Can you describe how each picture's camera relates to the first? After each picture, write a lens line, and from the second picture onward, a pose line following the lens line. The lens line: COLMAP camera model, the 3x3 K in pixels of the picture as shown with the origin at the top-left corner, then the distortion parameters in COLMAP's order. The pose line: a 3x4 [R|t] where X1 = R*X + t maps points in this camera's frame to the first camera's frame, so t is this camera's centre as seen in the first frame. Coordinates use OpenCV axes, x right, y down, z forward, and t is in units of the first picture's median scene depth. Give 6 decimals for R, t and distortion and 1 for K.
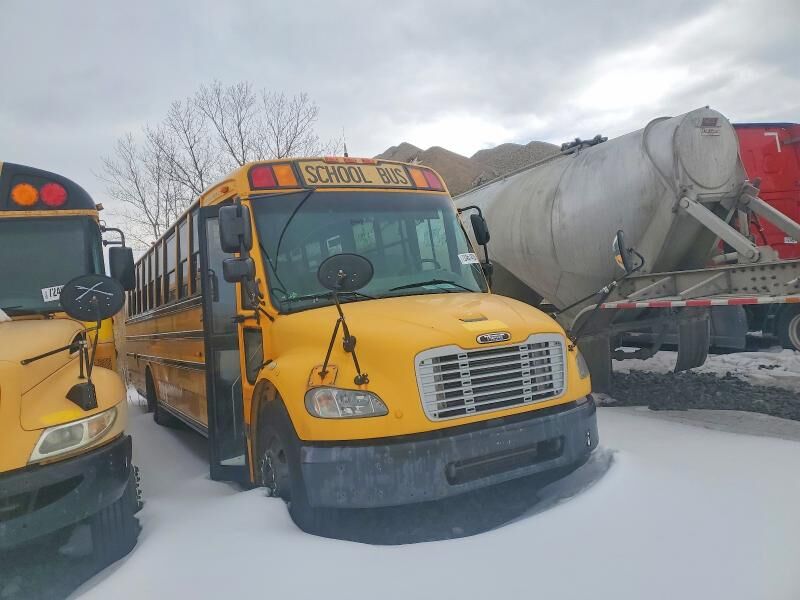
lens RADIAL K [[619.0, 0, 391.3], [0, 619.0, 310.7], [0, 0, 1]] dist [0.003027, -0.001022]
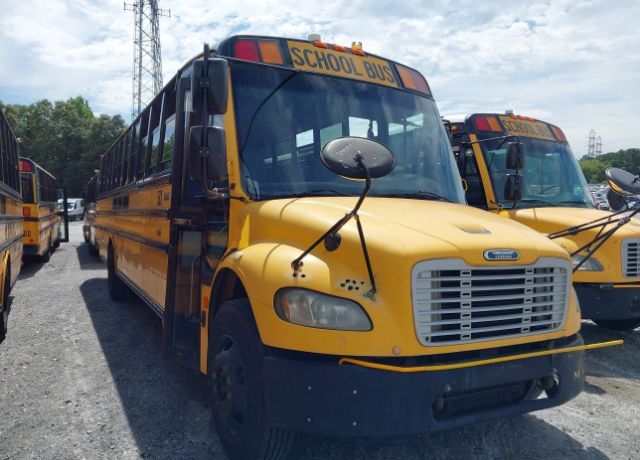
lens RADIAL K [[504.3, 0, 317.4], [0, 504.3, 239.7], [0, 0, 1]] dist [0.020996, -0.013132]
pose [[0.992197, 0.124575, -0.005108, -0.081767], [-0.124230, 0.991263, 0.044326, 0.021415], [0.010585, -0.043345, 0.999004, 0.289418]]
